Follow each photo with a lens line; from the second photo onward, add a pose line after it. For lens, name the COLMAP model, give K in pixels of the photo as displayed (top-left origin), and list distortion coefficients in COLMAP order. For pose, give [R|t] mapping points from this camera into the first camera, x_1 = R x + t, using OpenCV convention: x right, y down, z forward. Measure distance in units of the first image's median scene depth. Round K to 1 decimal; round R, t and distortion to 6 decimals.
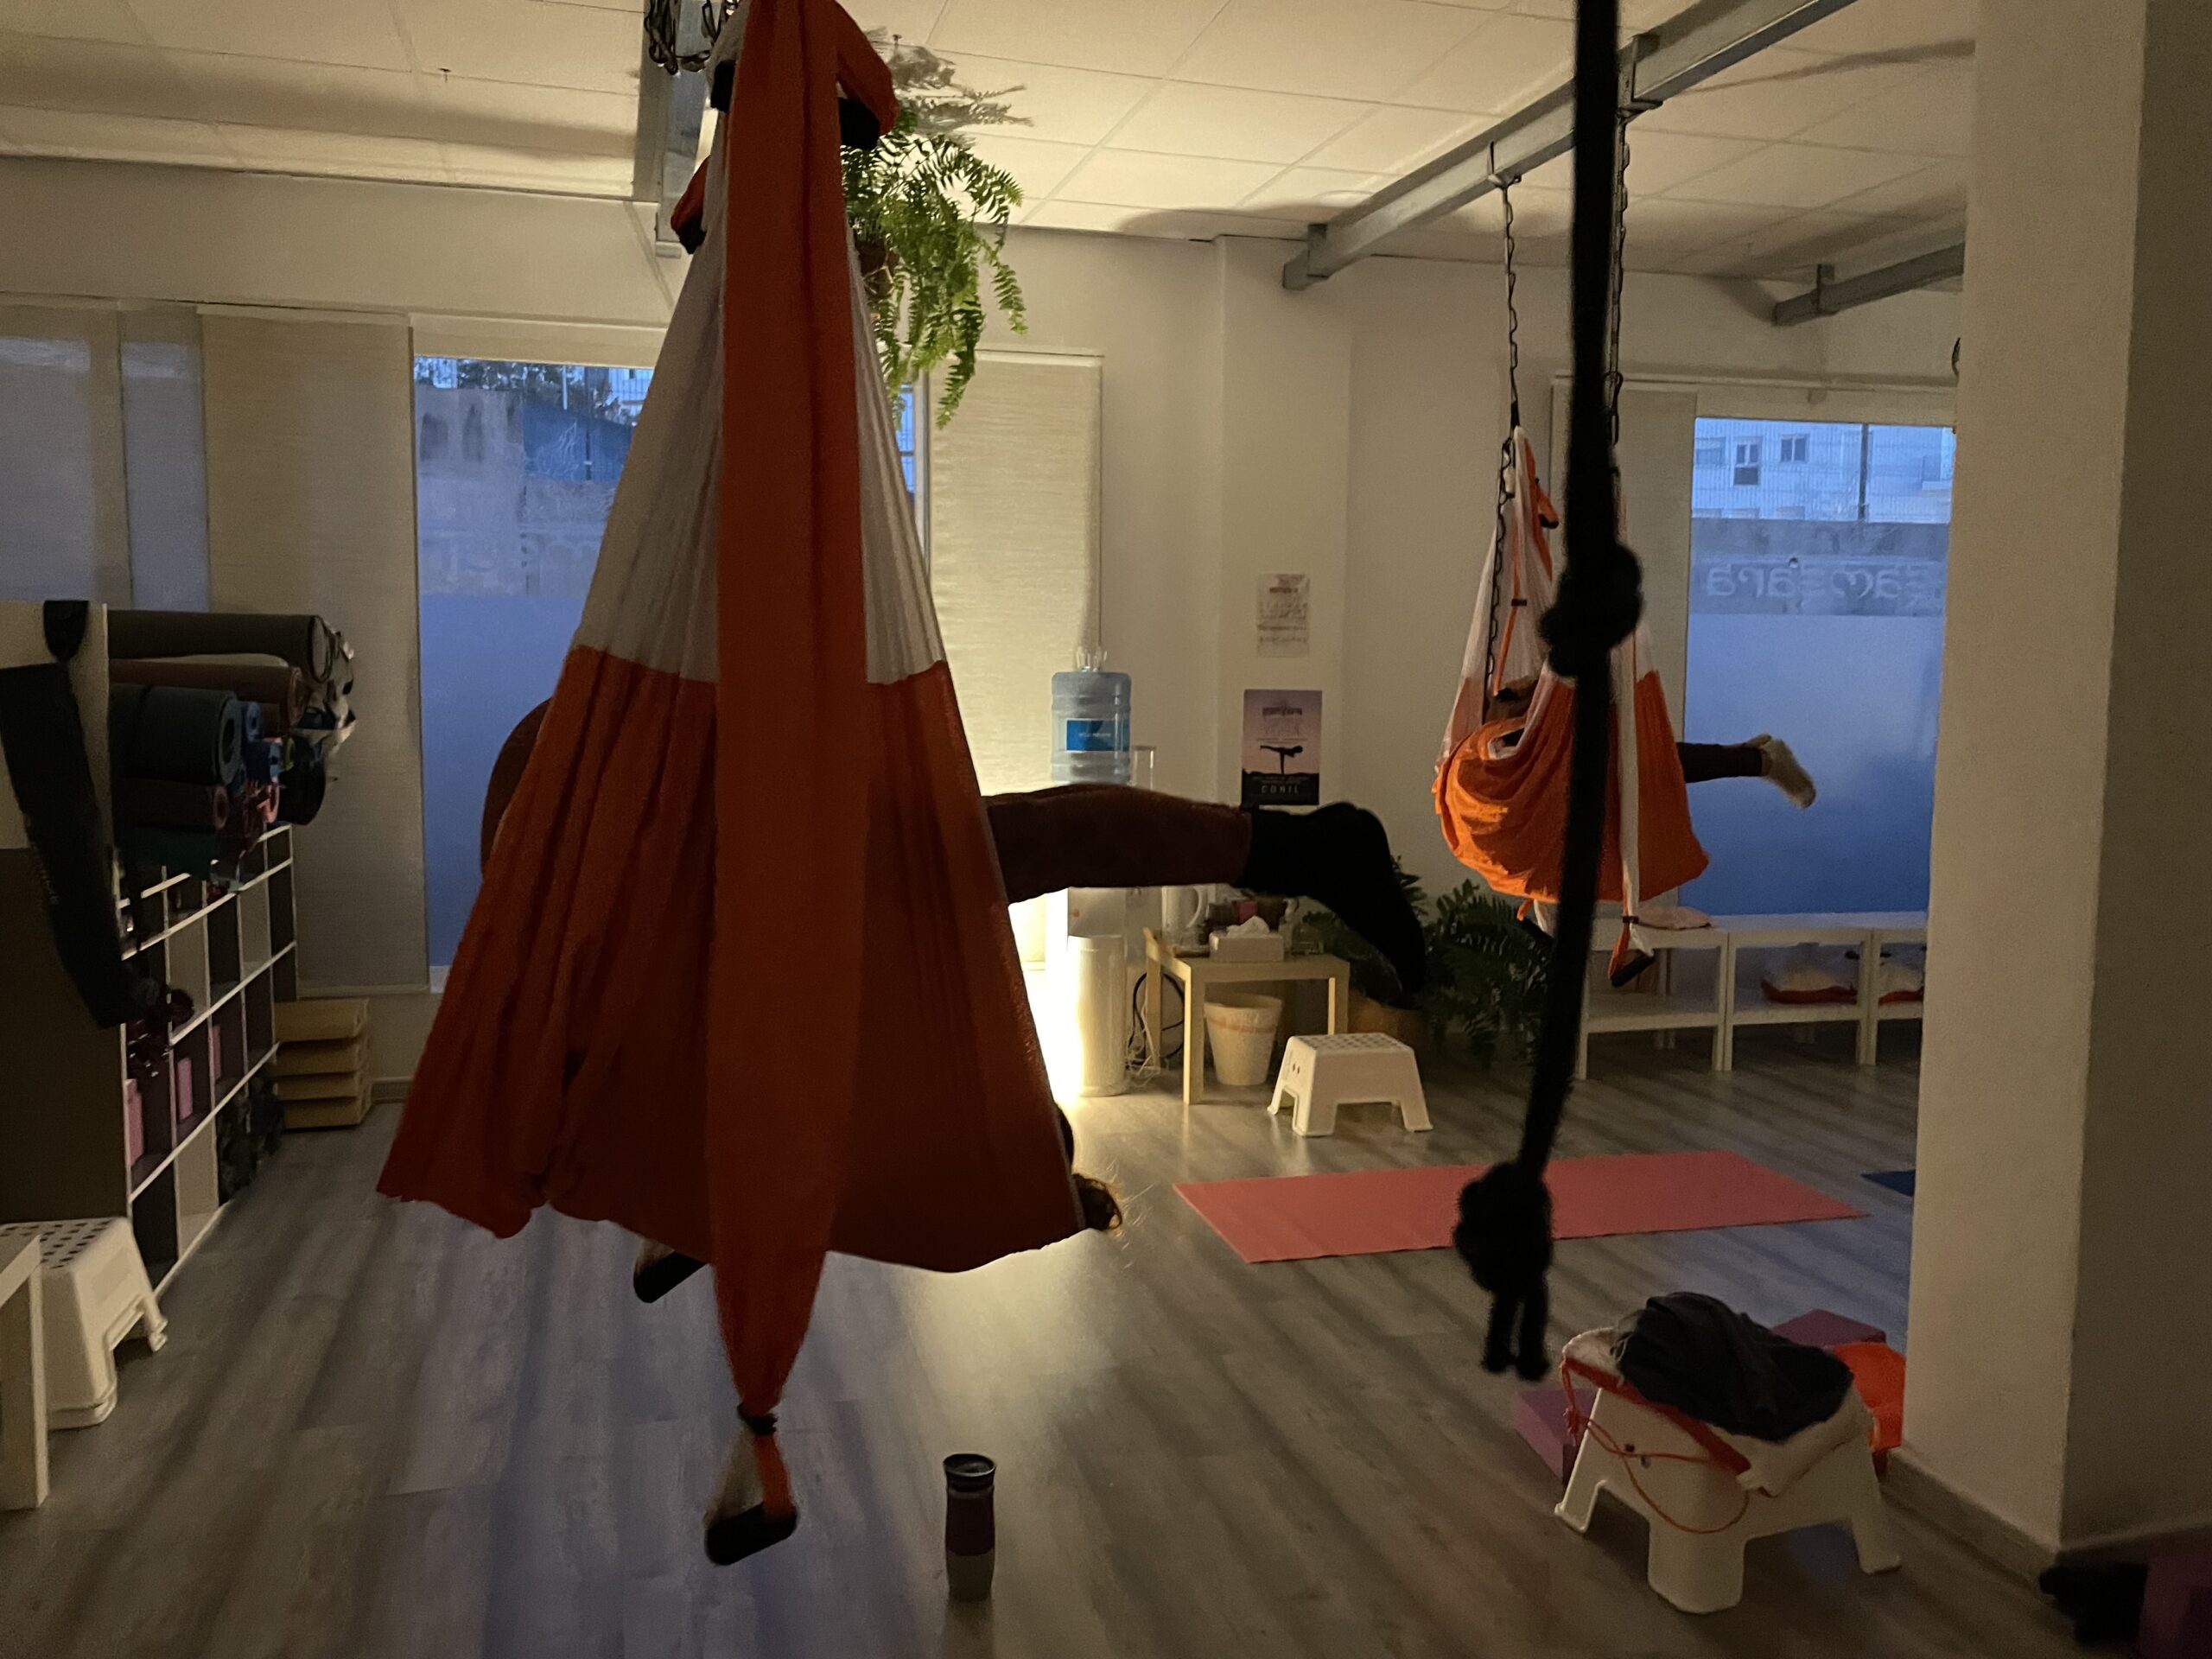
lens RADIAL K [[1654.8, 0, 1093.0], [0, 1654.8, 812.0], [0, 0, 1]] dist [0.074205, -0.087172]
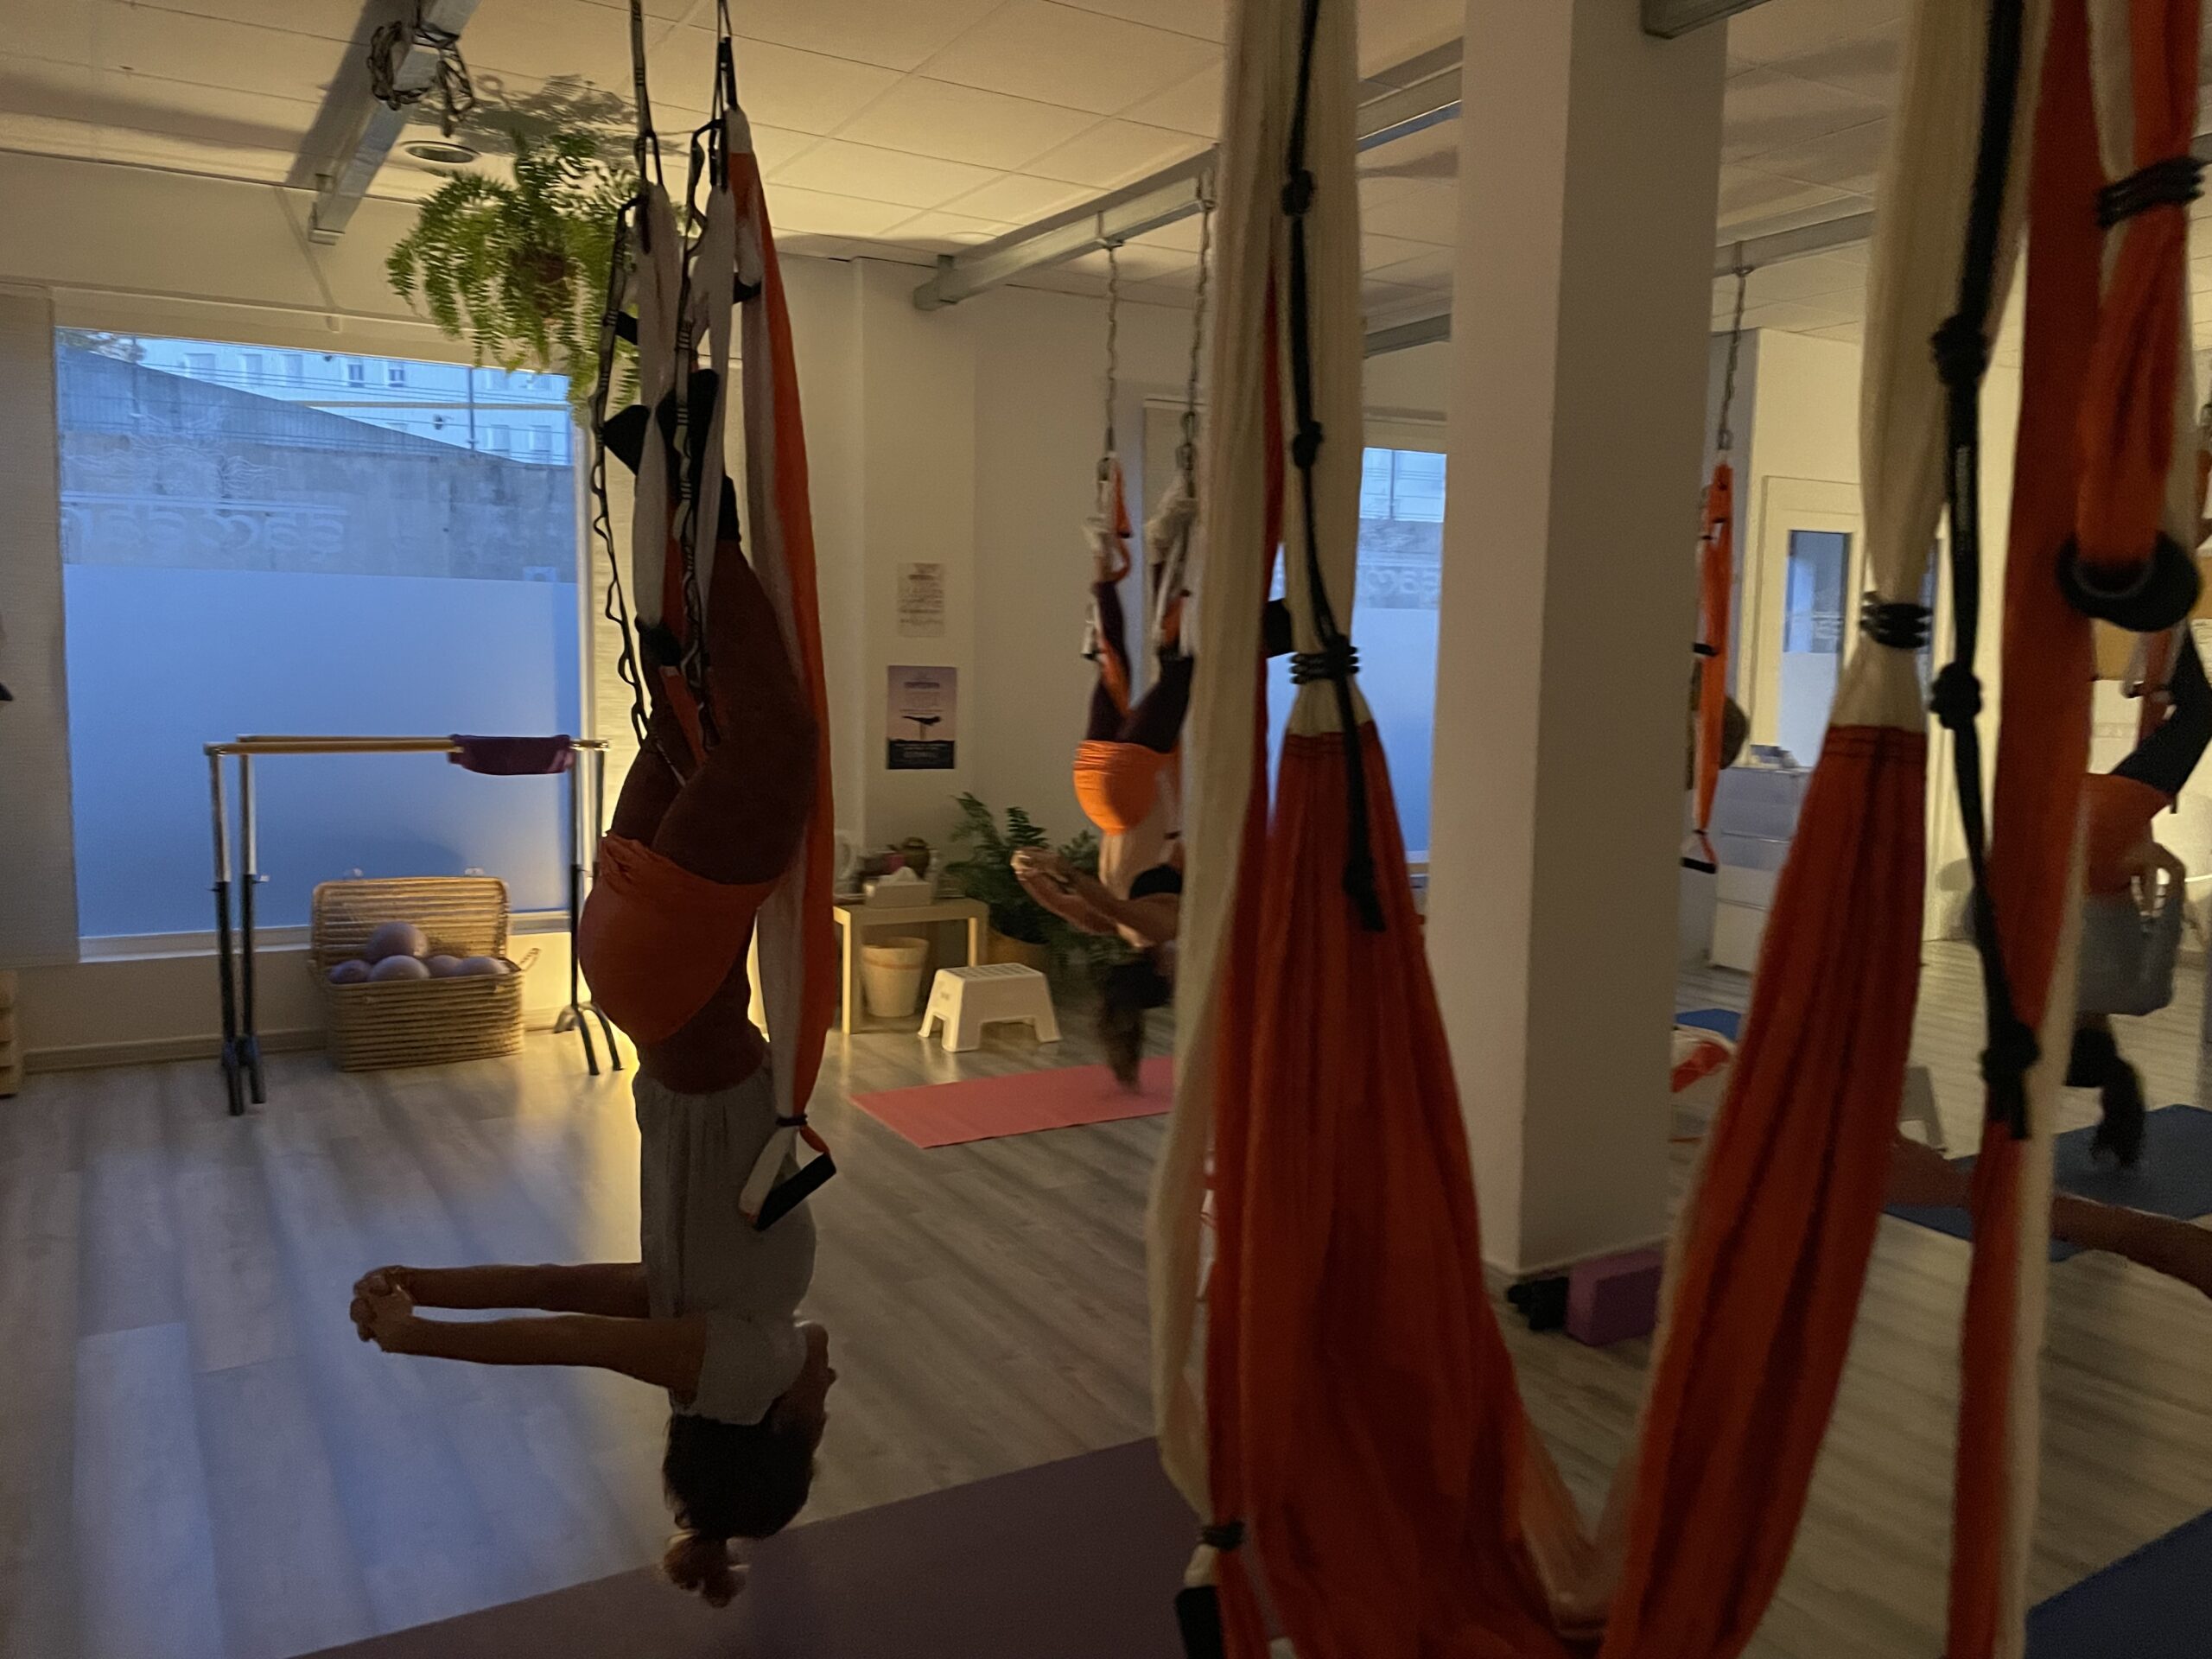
lens RADIAL K [[1654.8, 0, 1100.9], [0, 1654.8, 808.5], [0, 0, 1]] dist [0.074205, -0.087172]
pose [[0.967748, -0.016084, 0.251405, -0.061733], [0.012586, 0.999800, 0.015516, 0.008069], [-0.251604, -0.011852, 0.967758, -0.144767]]
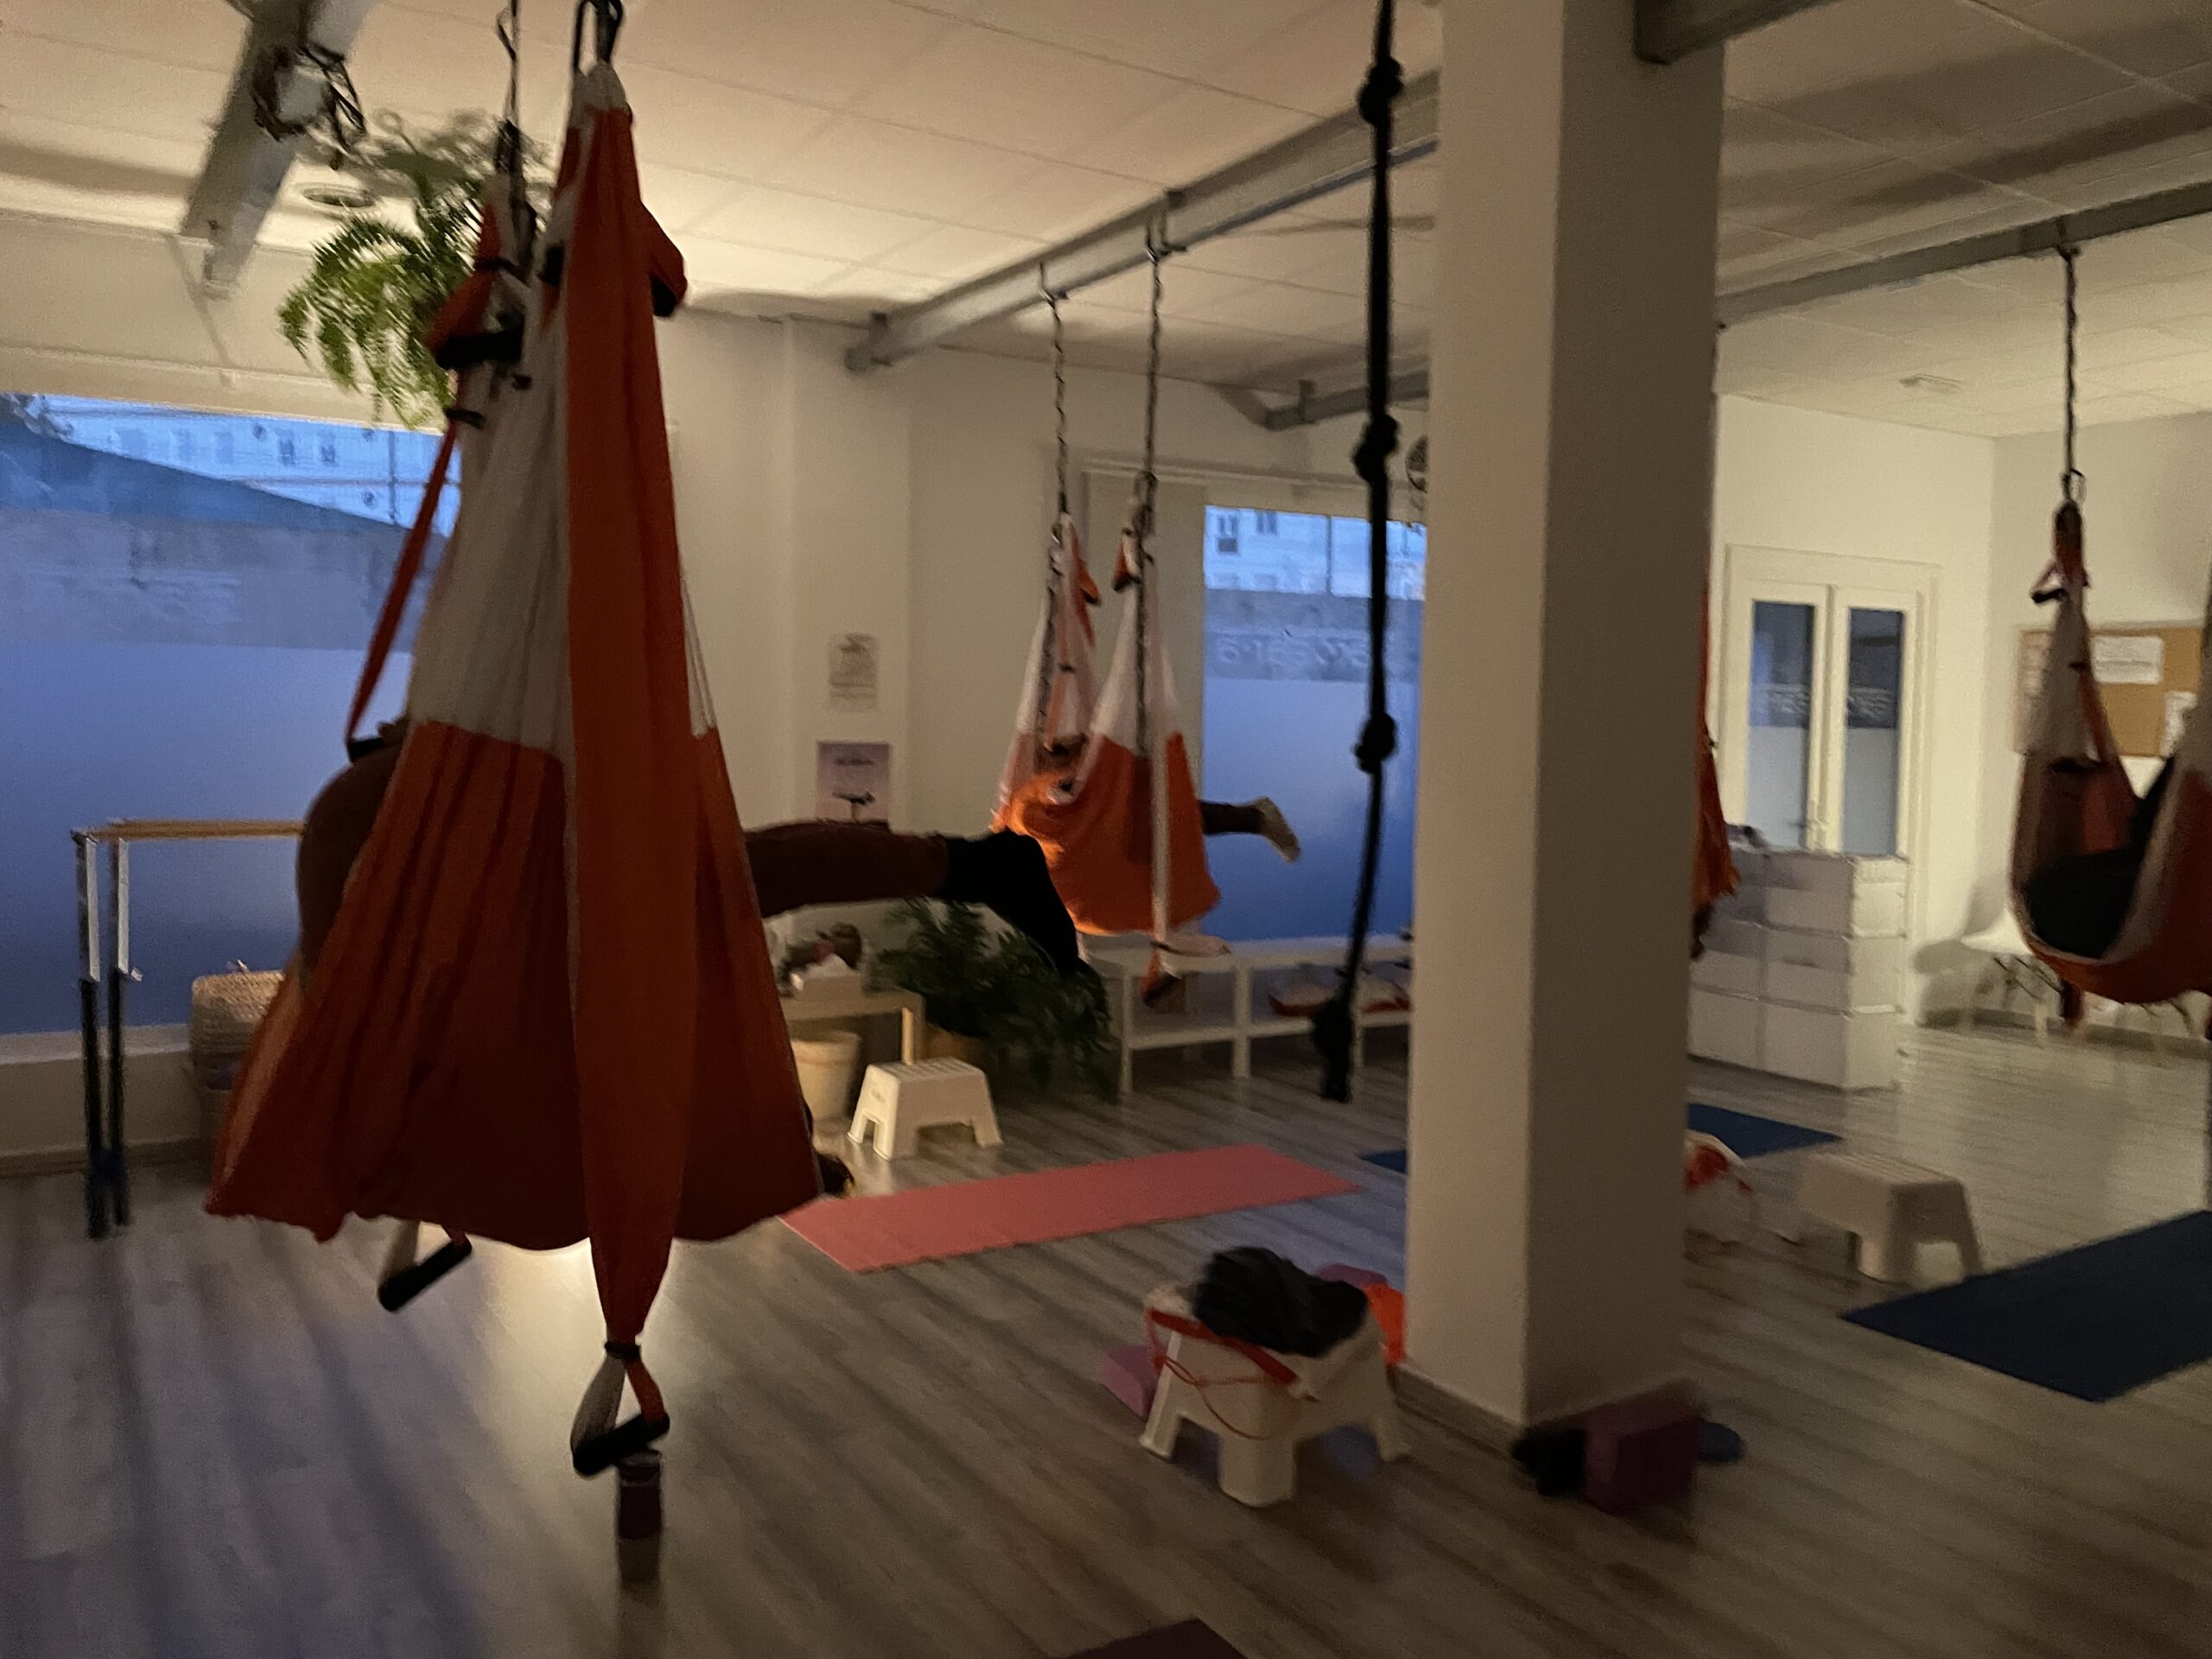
lens RADIAL K [[1654.8, 0, 1068.9], [0, 1654.8, 814.4], [0, 0, 1]] dist [0.074205, -0.087172]
pose [[0.962004, -0.008313, 0.272908, -0.051161], [0.015698, 0.999567, -0.024888, 0.001264], [-0.272583, 0.028226, 0.961718, -0.073083]]
